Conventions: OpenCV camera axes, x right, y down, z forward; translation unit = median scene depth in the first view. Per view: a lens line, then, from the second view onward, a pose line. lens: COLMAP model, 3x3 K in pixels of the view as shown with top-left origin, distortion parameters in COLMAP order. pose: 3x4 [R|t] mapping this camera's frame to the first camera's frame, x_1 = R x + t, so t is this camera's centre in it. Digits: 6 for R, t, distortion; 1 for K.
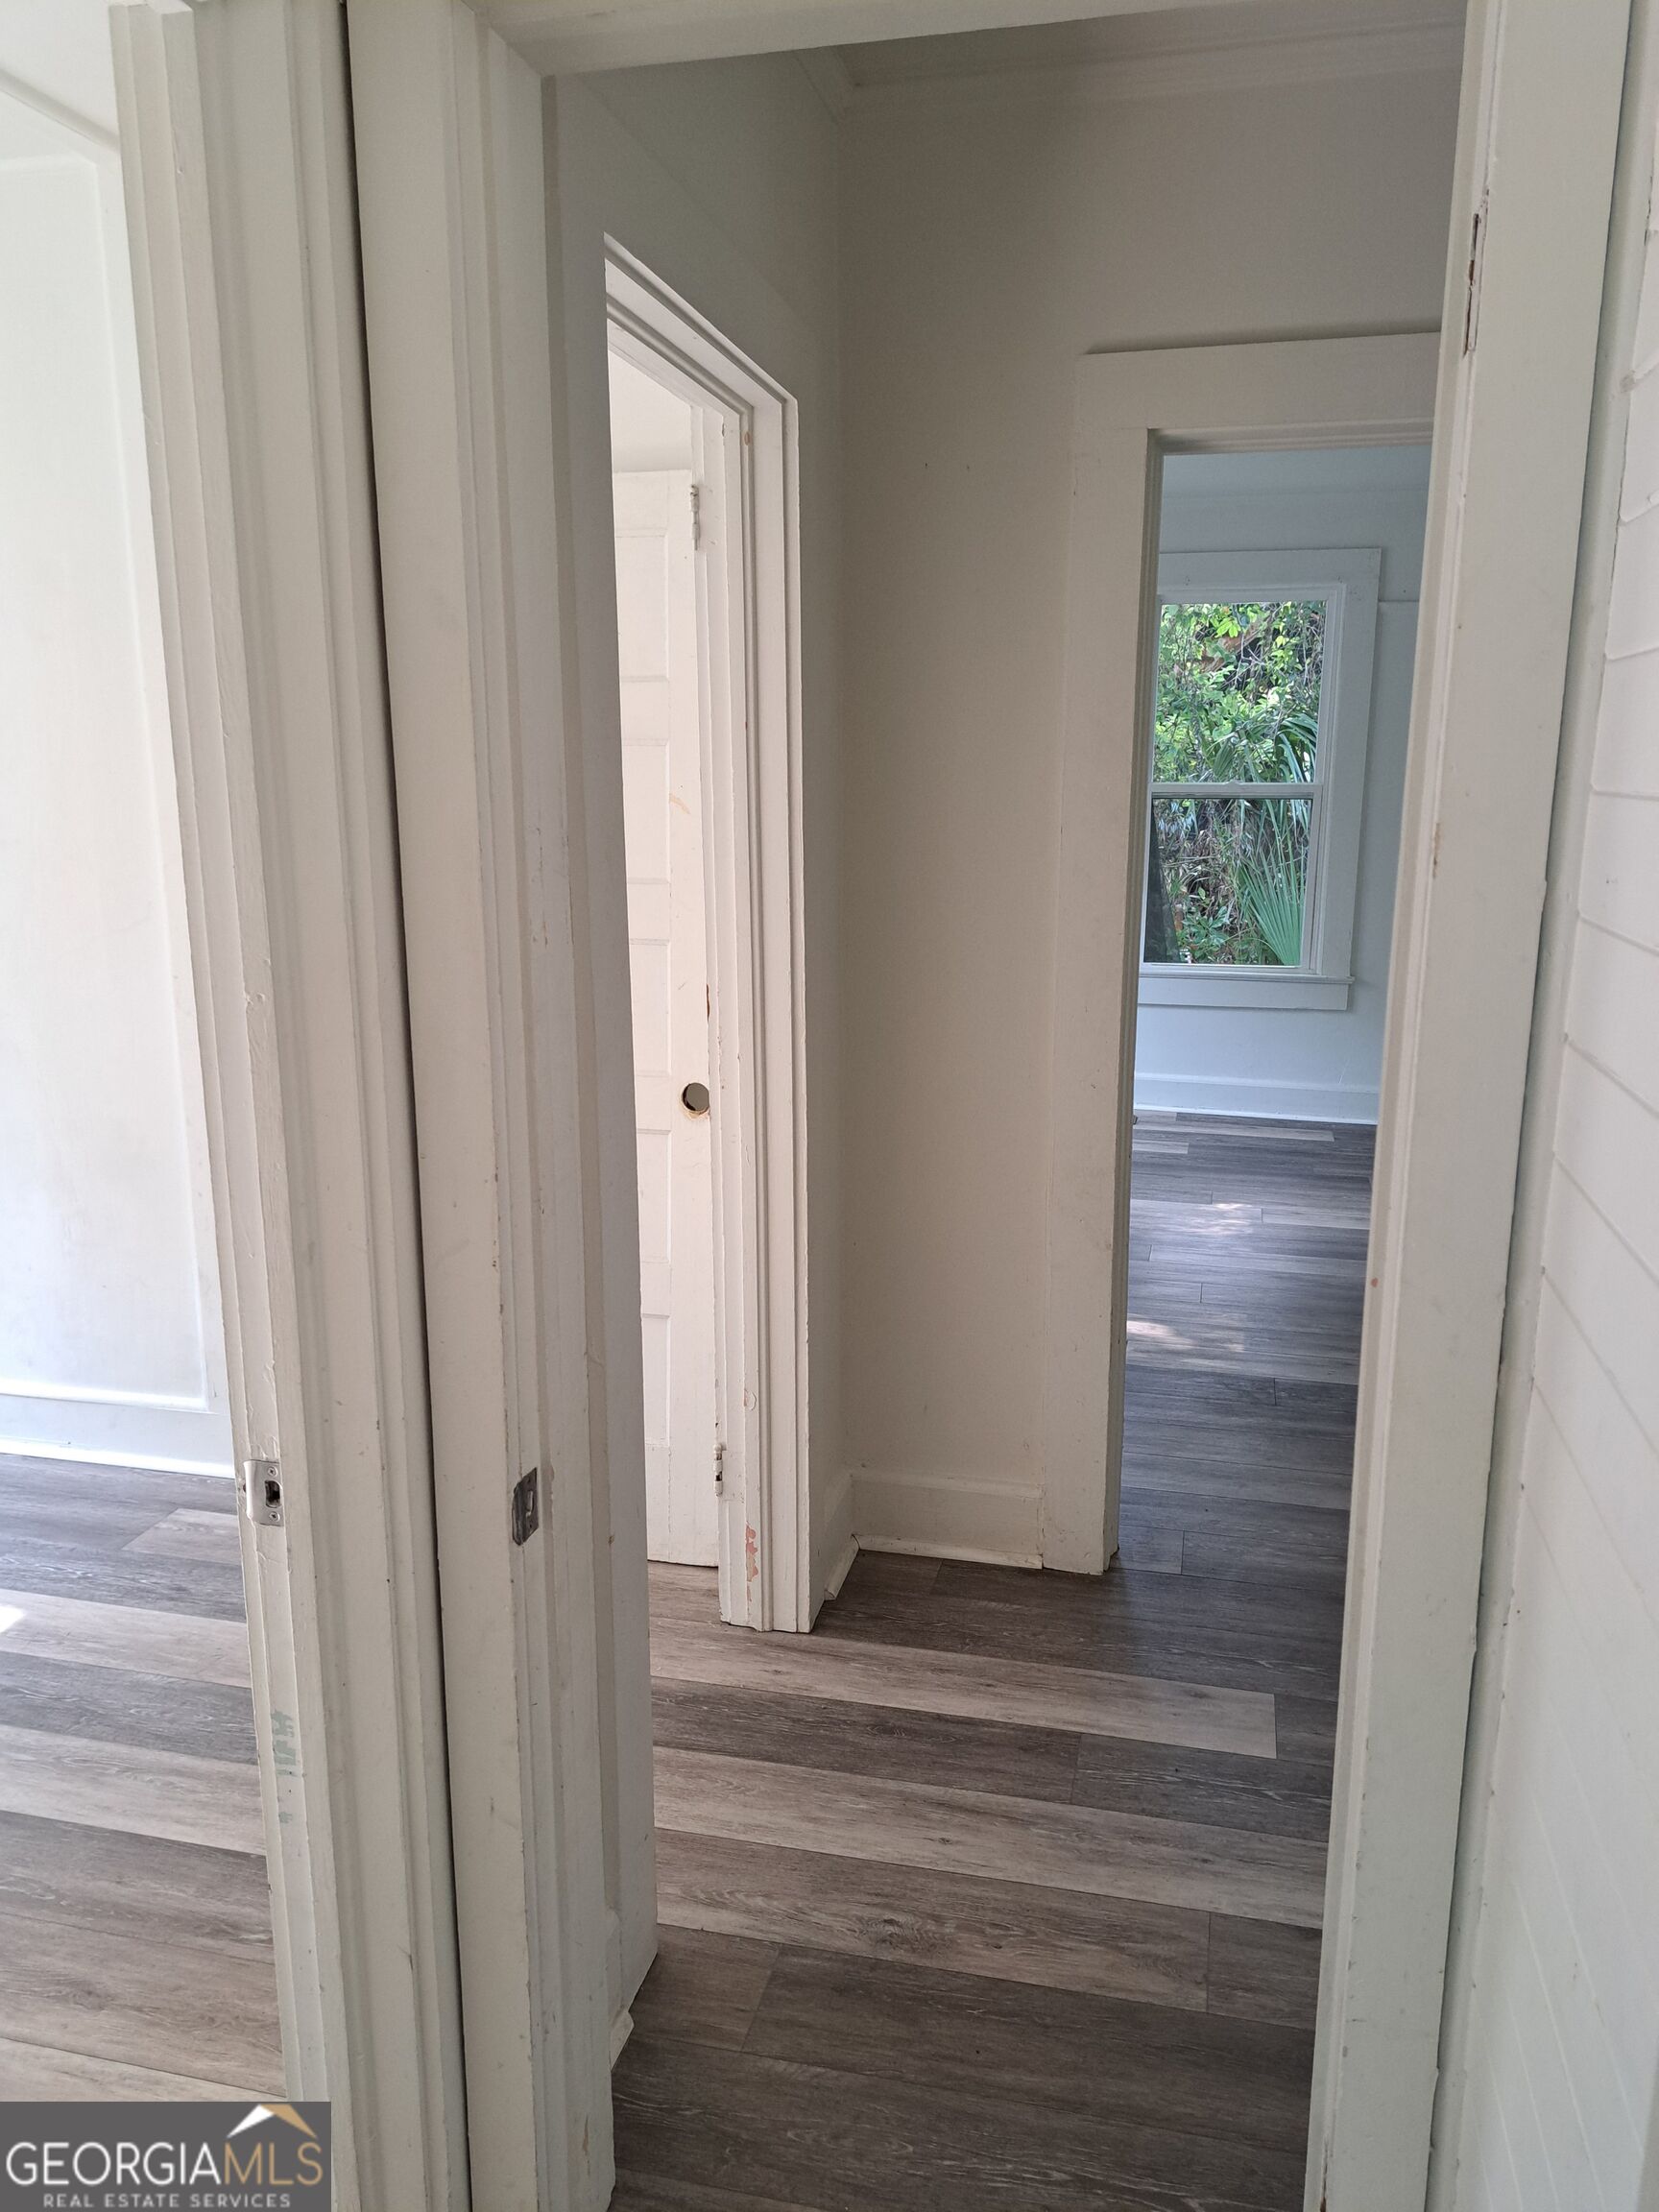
lens RADIAL K [[1602.6, 0, 829.5], [0, 1602.6, 1106.0], [0, 0, 1]] dist [0.059549, -0.050394]
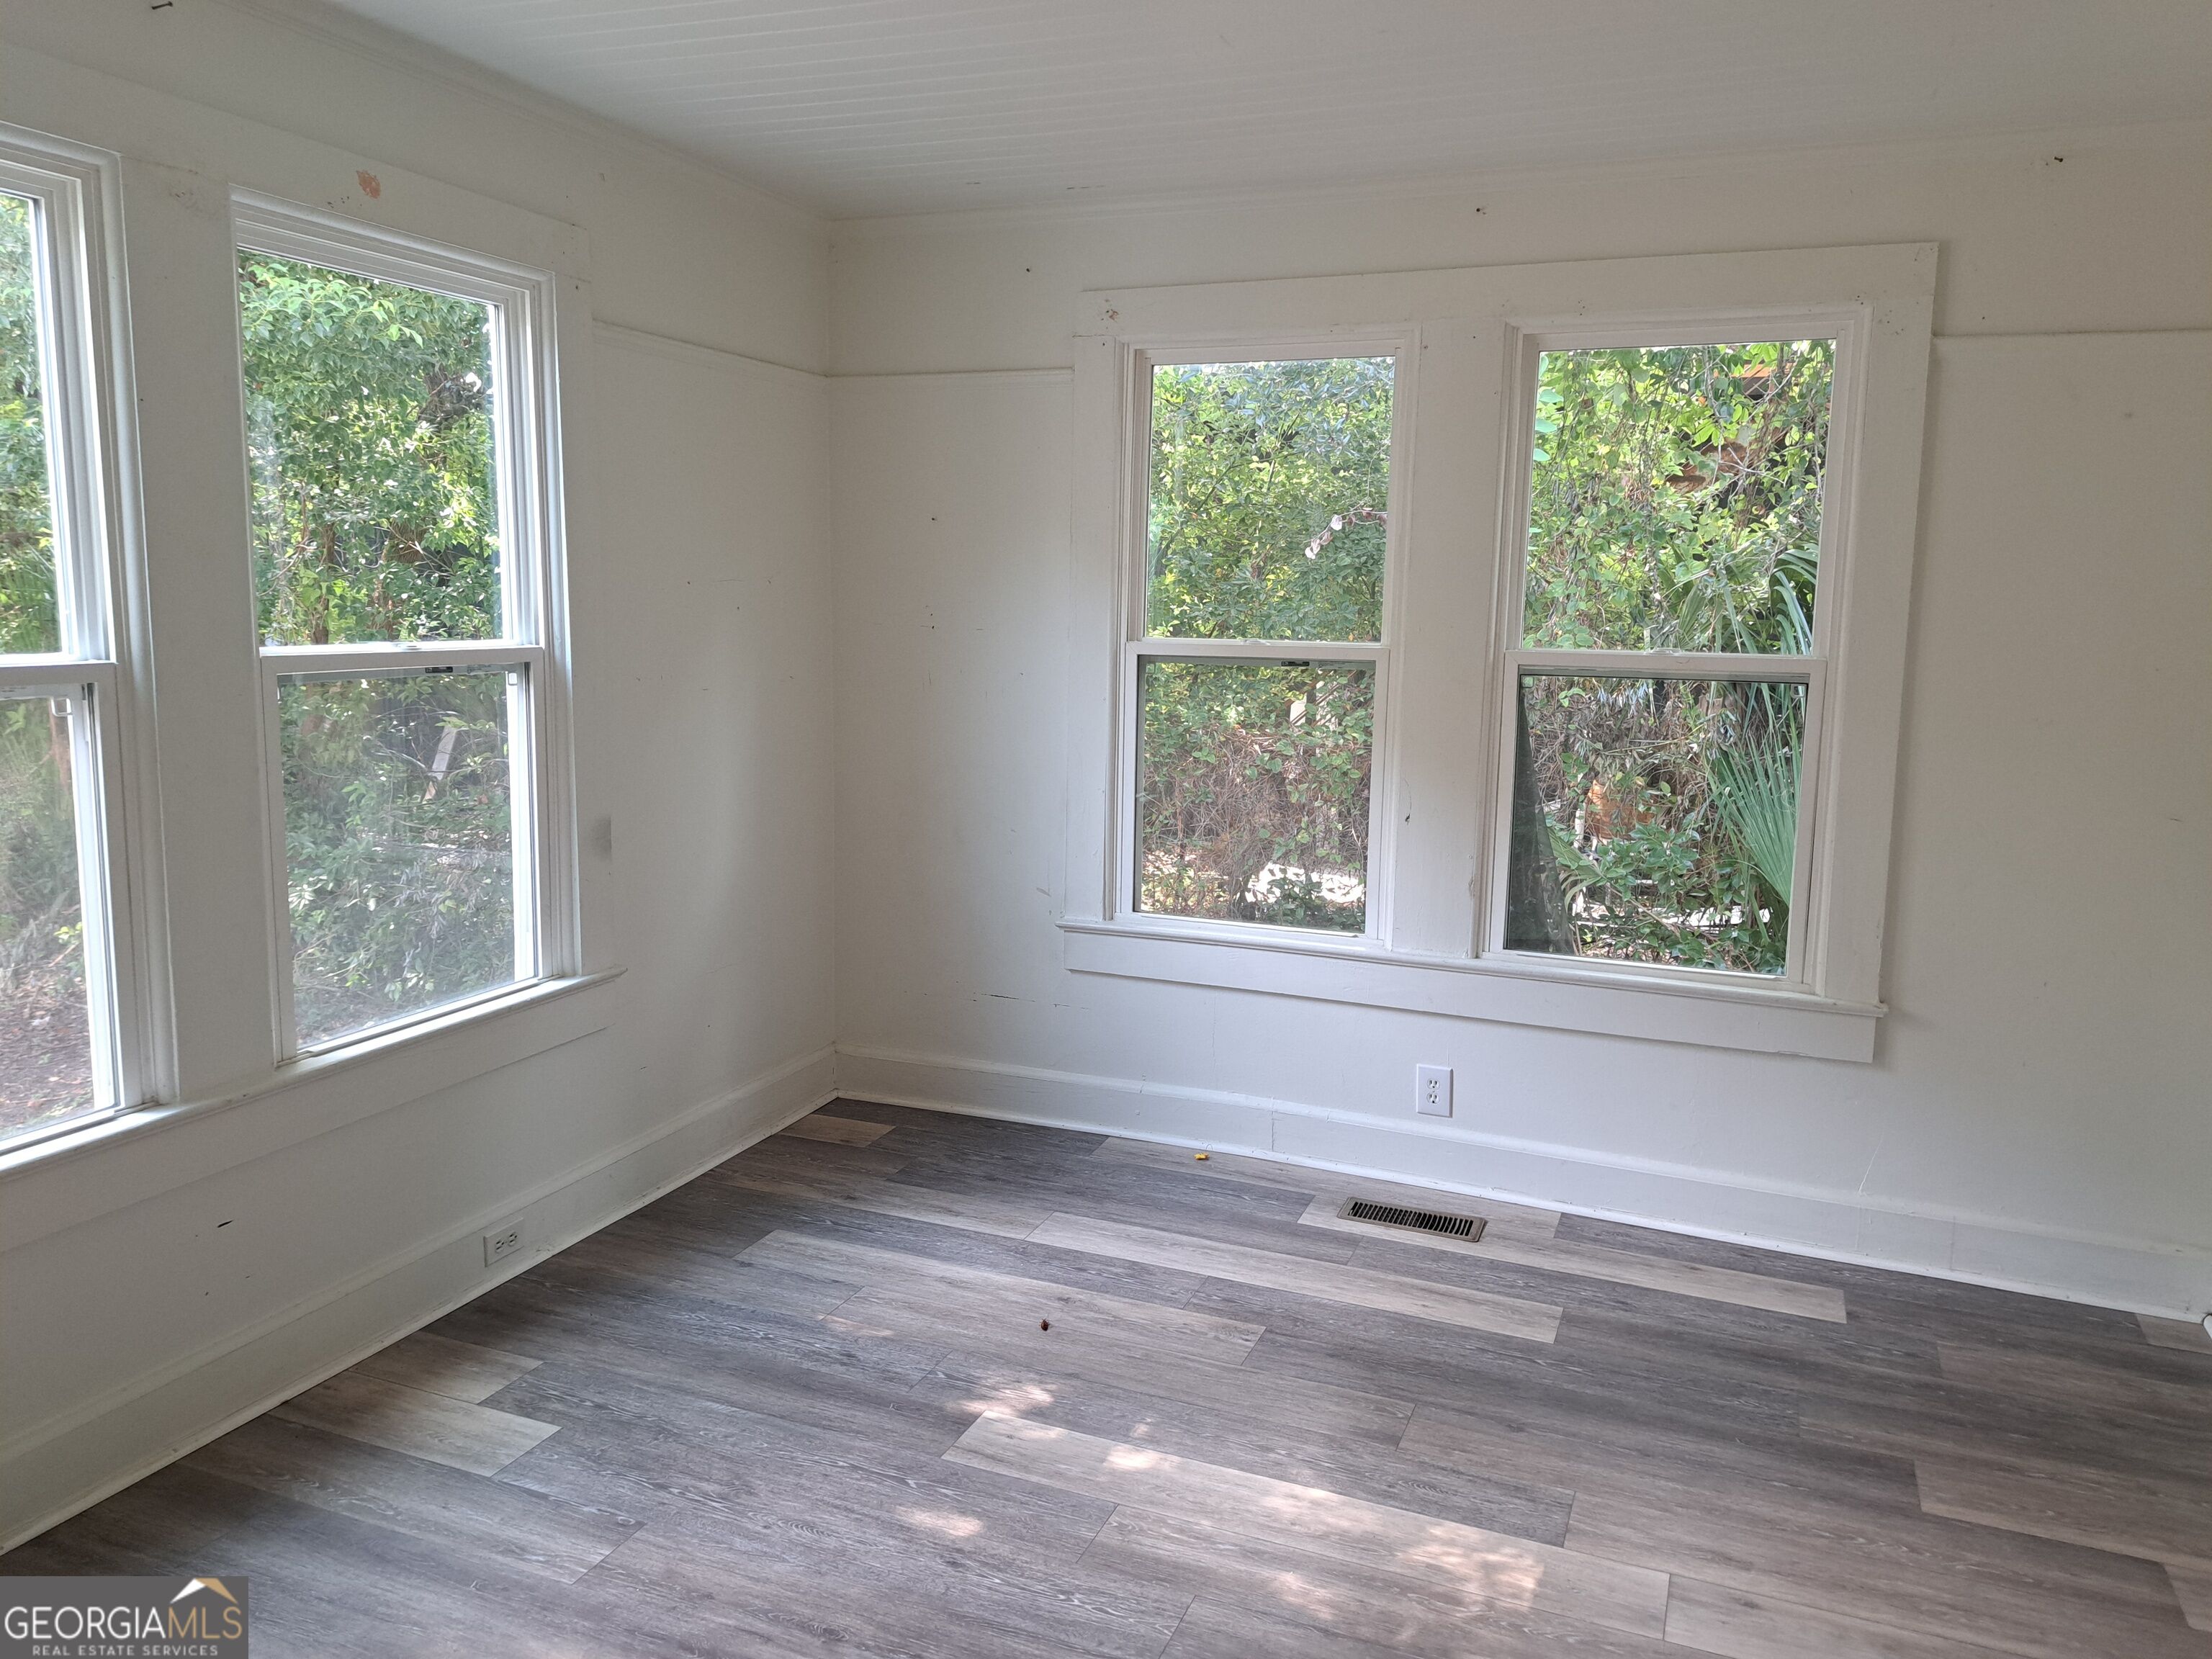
lens RADIAL K [[1591.6, 0, 1091.0], [0, 1591.6, 795.6], [0, 0, 1]] dist [0.148321, -0.213169]
pose [[0.988555, 0.032577, -0.147304, 0.132794], [-0.045276, 0.995463, -0.083692, -0.089957], [0.143909, 0.089403, 0.985544, 0.395320]]
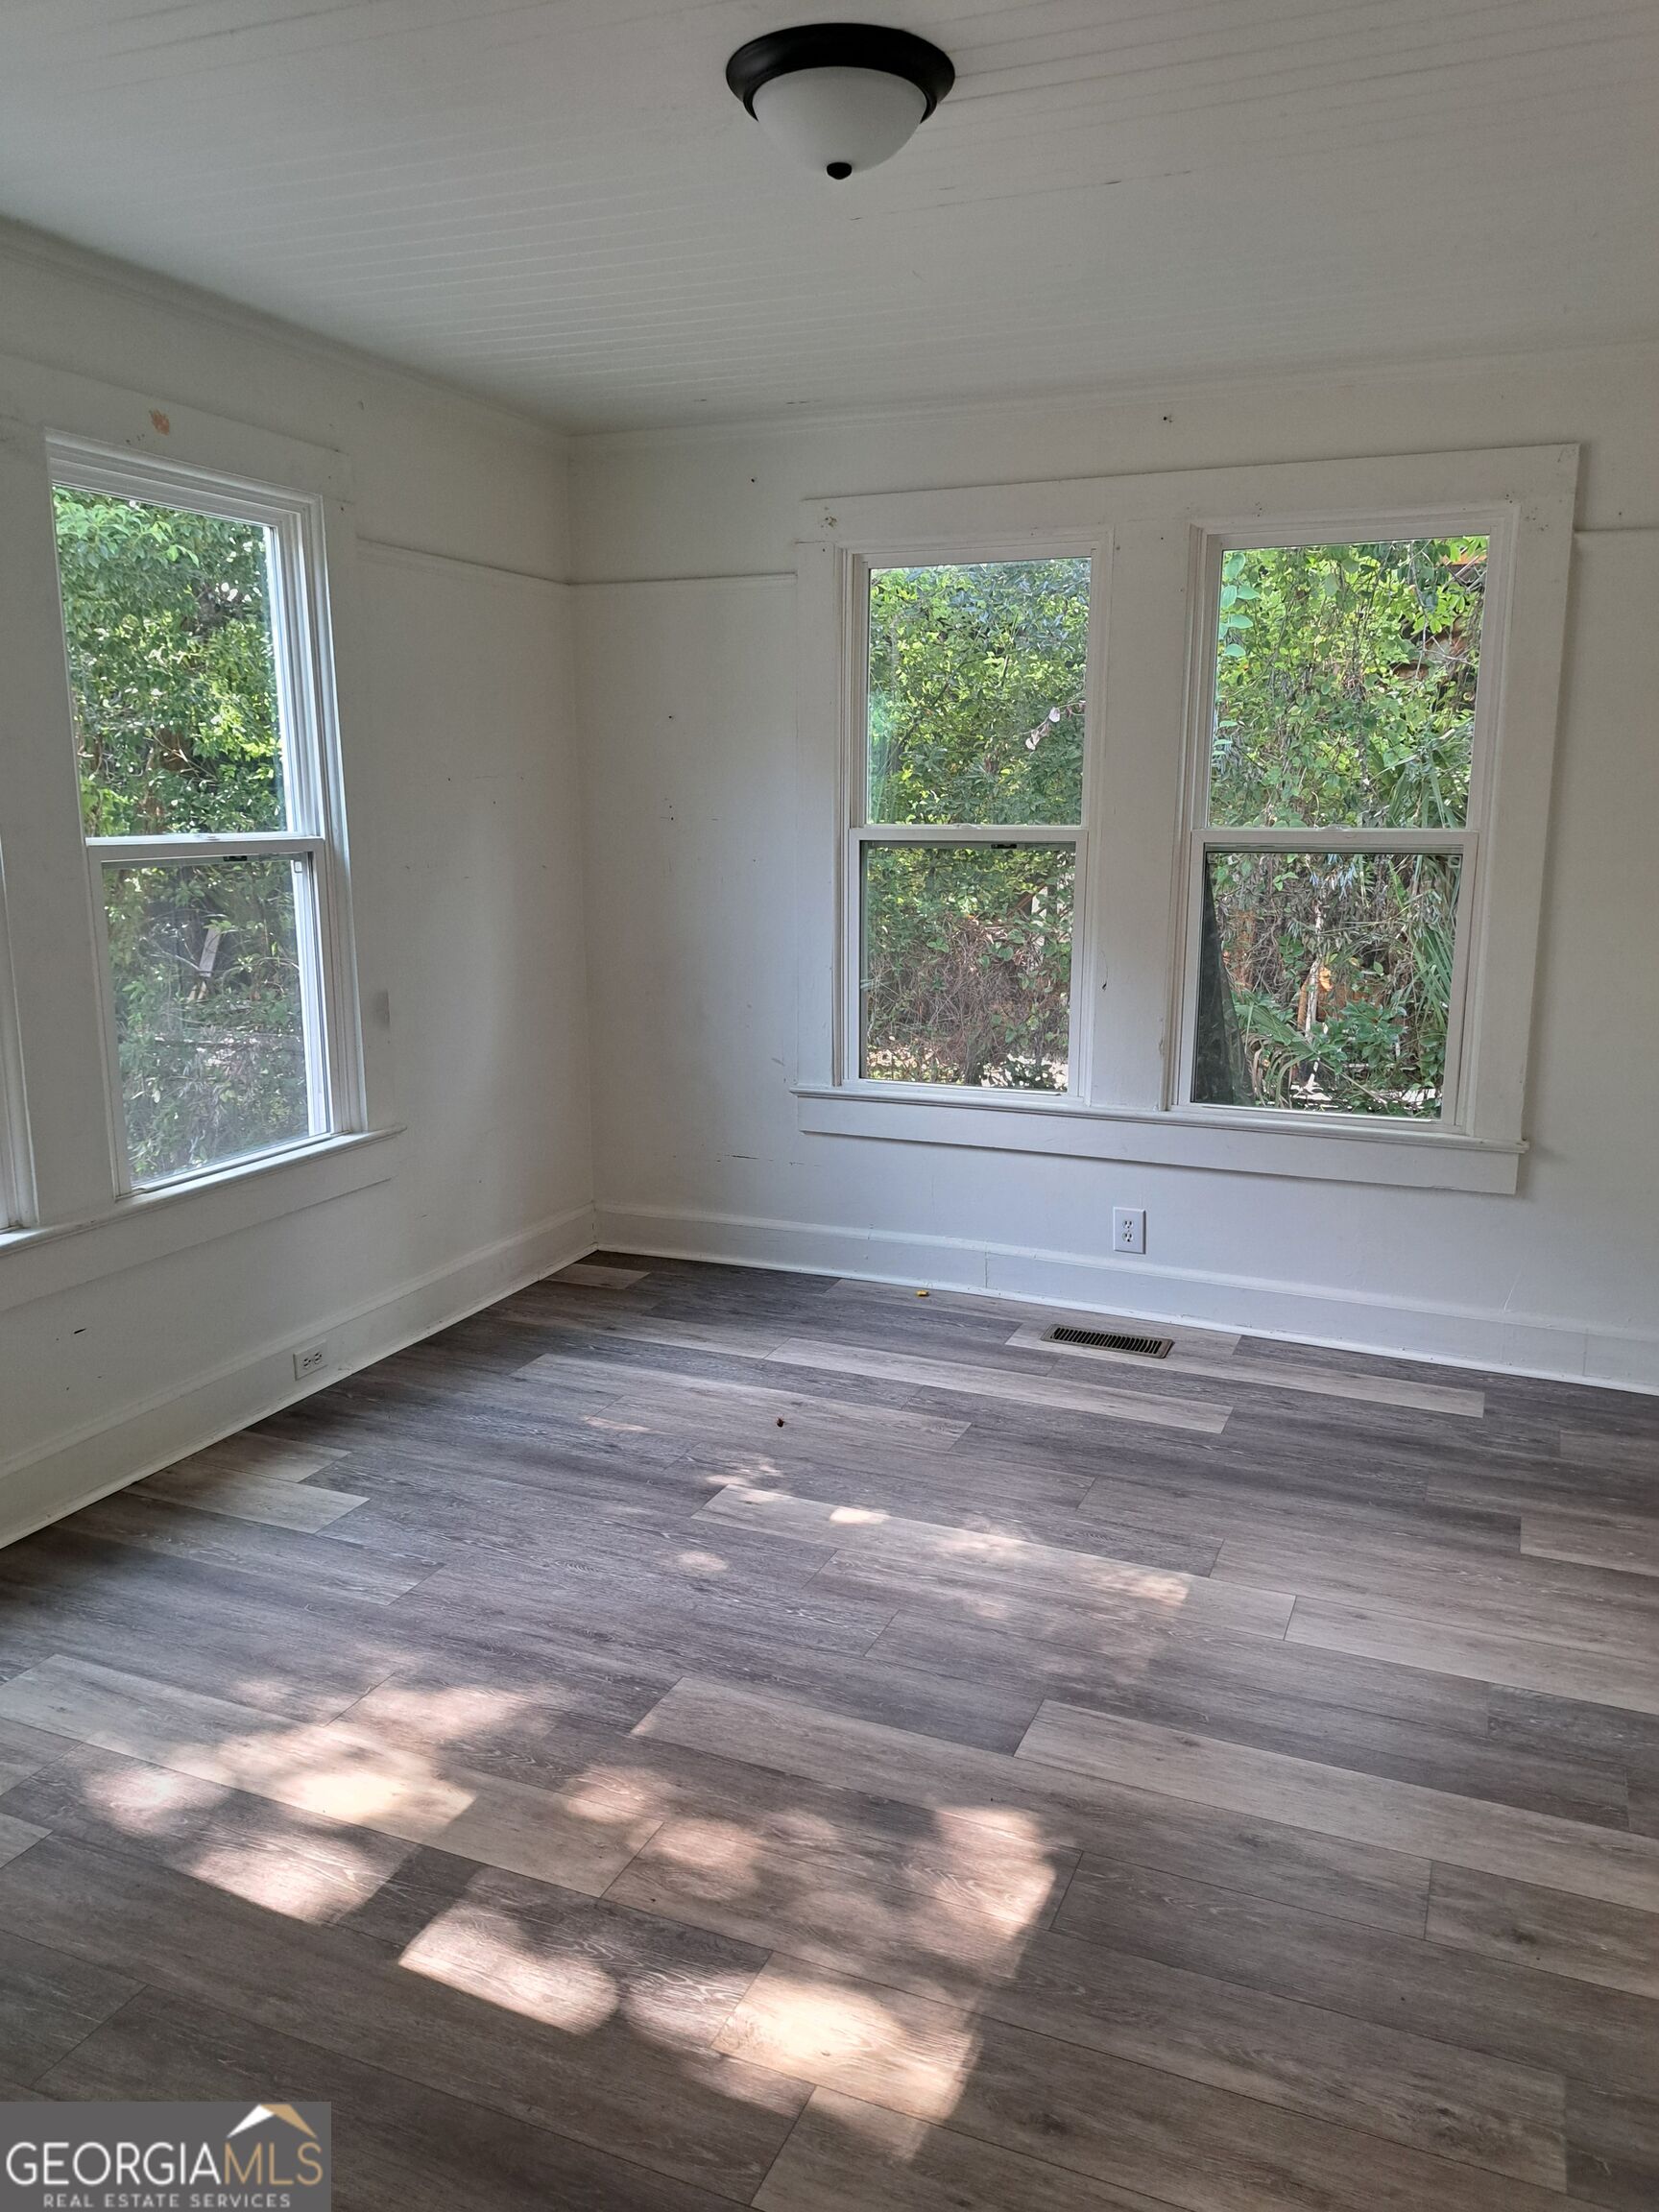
lens RADIAL K [[1591.6, 0, 829.5], [0, 1591.6, 1106.0], [0, 0, 1]] dist [0.148321, -0.213169]
pose [[0.987374, 0.028134, -0.155889, 0.153548], [-0.031323, 0.999346, -0.018042, -0.072401], [0.155279, 0.022697, 0.987610, 0.334896]]
